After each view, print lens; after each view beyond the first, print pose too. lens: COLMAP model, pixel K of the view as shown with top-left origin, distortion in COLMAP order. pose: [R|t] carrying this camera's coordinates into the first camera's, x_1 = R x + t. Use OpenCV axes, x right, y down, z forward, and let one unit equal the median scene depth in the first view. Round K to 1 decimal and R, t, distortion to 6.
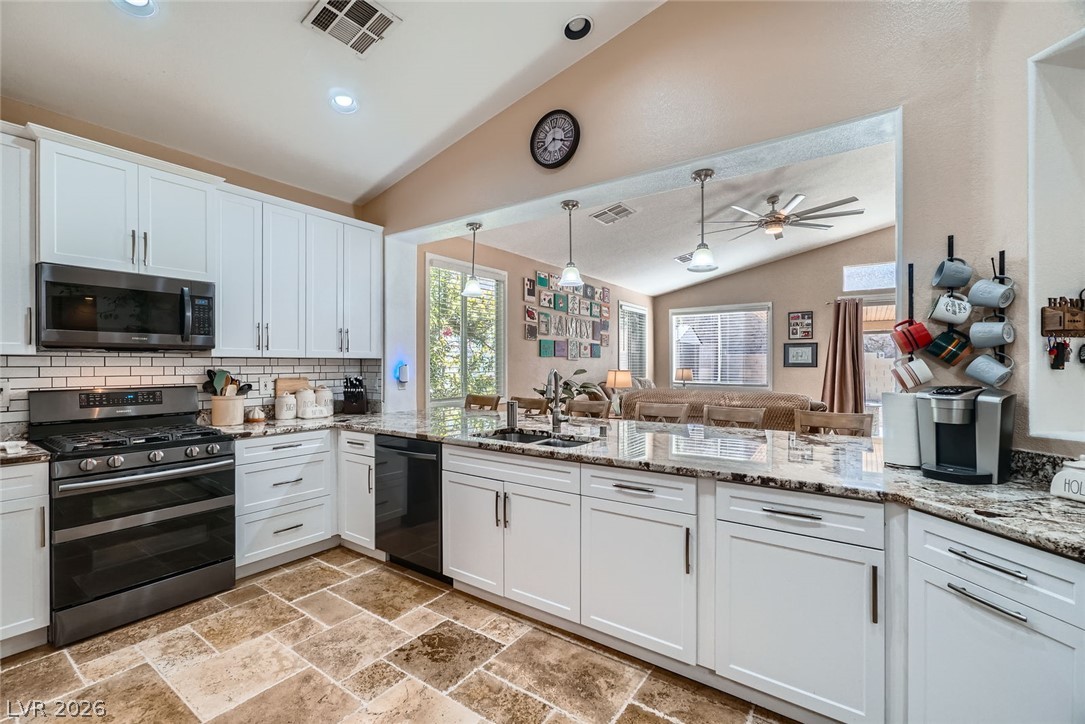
lens RADIAL K [[466.7, 0, 528.4], [0, 466.7, 363.5], [0, 0, 1]] dist [-0.013151, 0.003247]
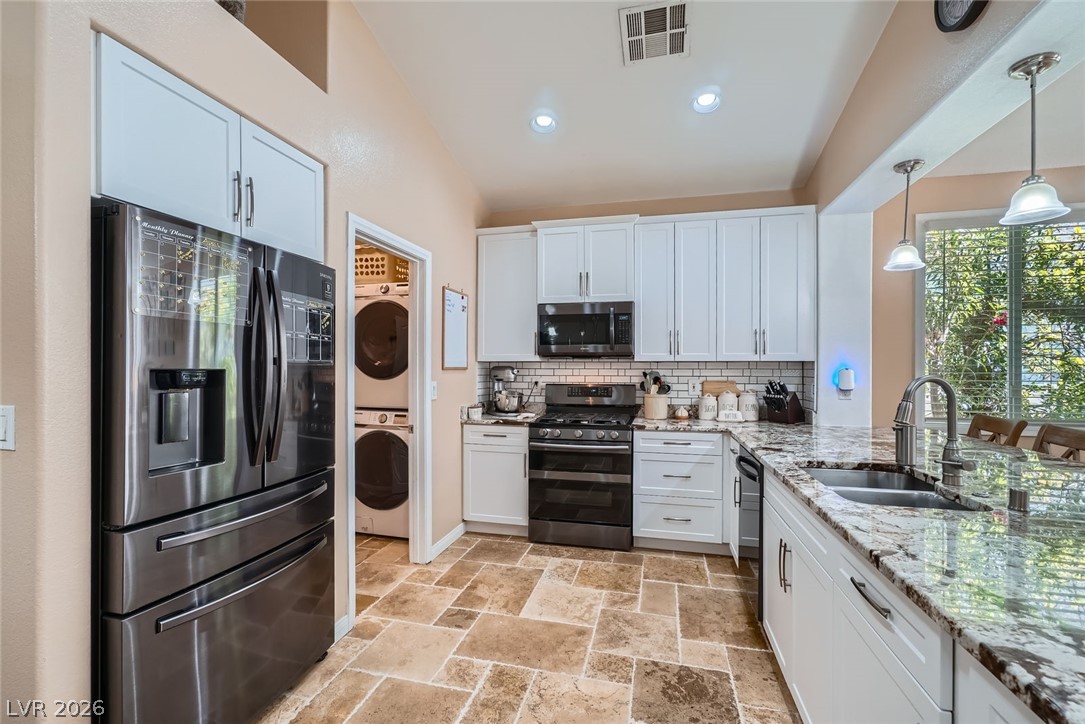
lens RADIAL K [[466.7, 0, 535.4], [0, 466.7, 367.2], [0, 0, 1]] dist [-0.013151, 0.003247]
pose [[0.373730, -0.000459, -0.927537, 0.395857], [-0.002561, 0.999996, -0.001527, 0.004292], [0.927534, 0.002946, 0.373728, 0.309263]]
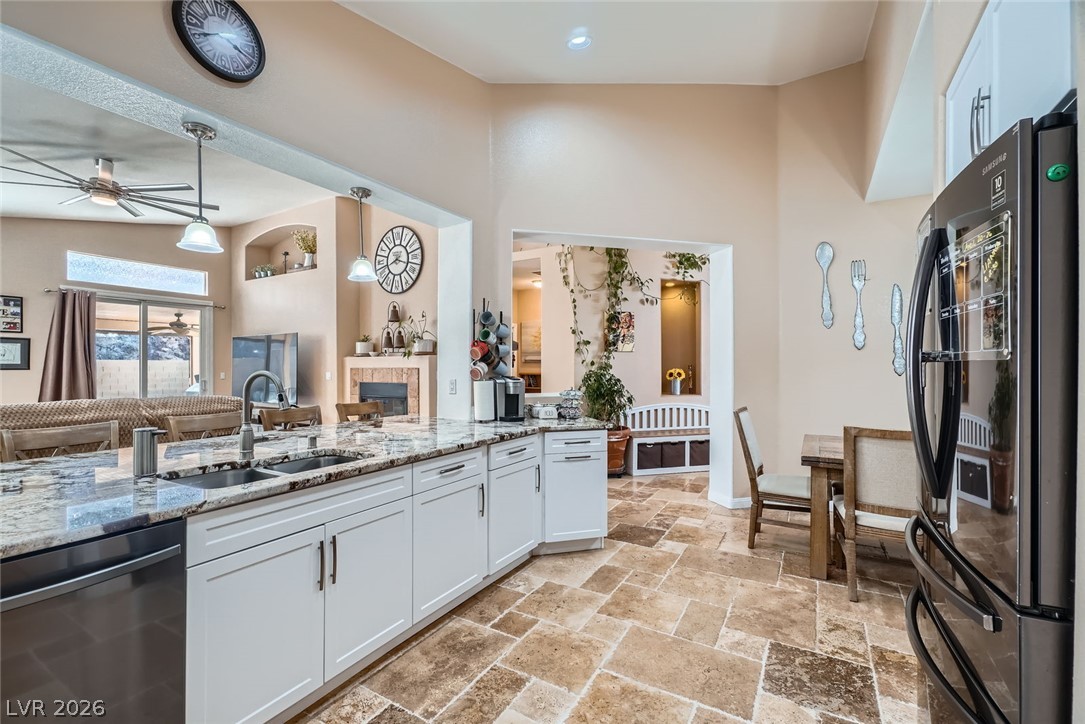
lens RADIAL K [[466.7, 0, 541.6], [0, 466.7, 367.8], [0, 0, 1]] dist [-0.013151, 0.003247]
pose [[-0.098020, 0.000177, 0.995184, -0.663651], [-0.003078, 0.999995, -0.000481, 0.007216], [-0.995180, -0.003110, -0.098019, 0.605941]]
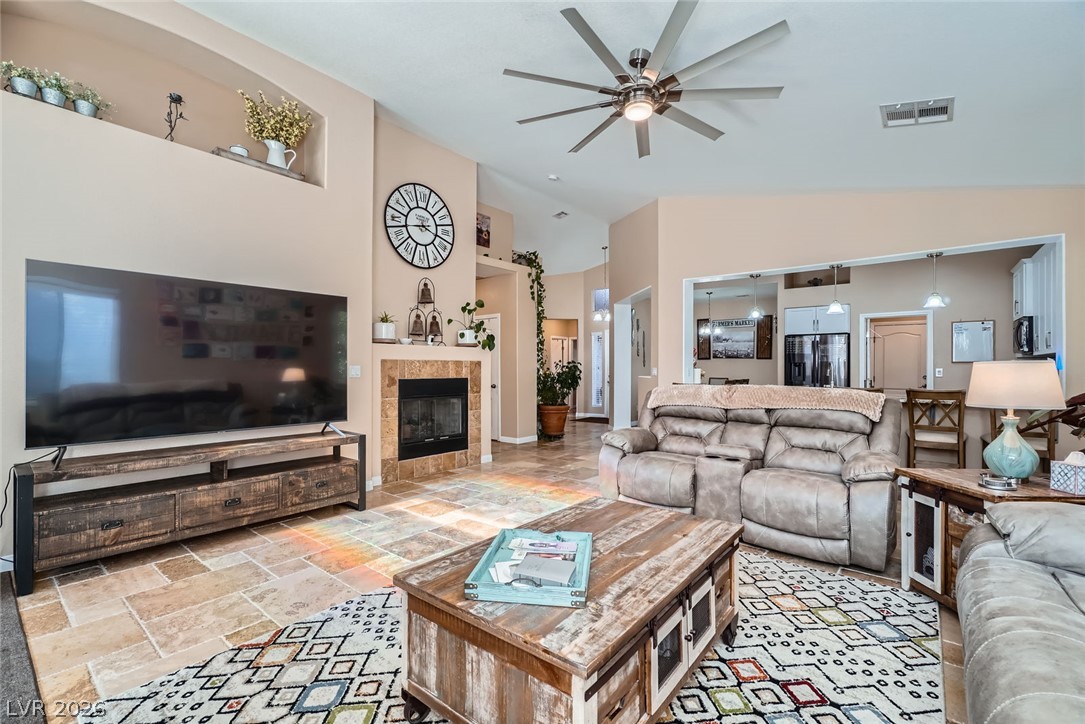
lens RADIAL K [[466.7, 0, 550.6], [0, 466.7, 363.0], [0, 0, 1]] dist [-0.013151, 0.003247]
pose [[-0.999415, -0.002030, 0.034151, 1.184779], [-0.002441, 0.999925, -0.012000, 0.041215], [-0.034124, -0.012076, -0.999345, 3.000577]]
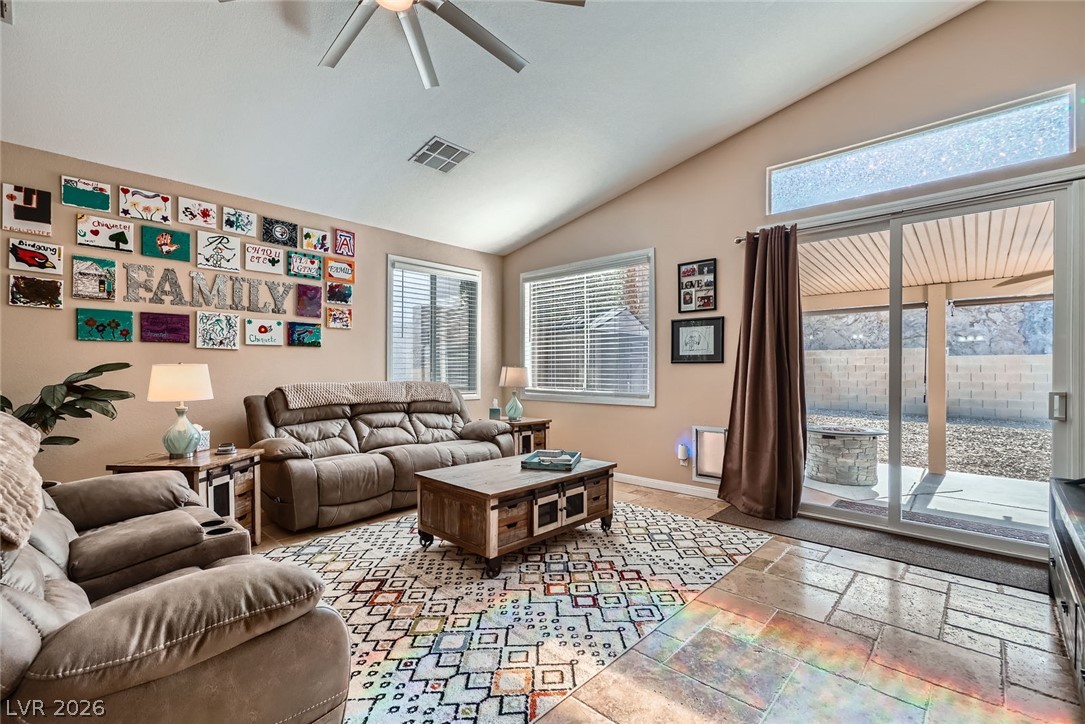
lens RADIAL K [[466.7, 0, 536.3], [0, 466.7, 361.9], [0, 0, 1]] dist [-0.013151, 0.003247]
pose [[0.991298, -0.003674, -0.131588, 1.340346], [0.002134, 0.999928, -0.011842, 0.035241], [0.131622, 0.011459, 0.991234, 1.241892]]
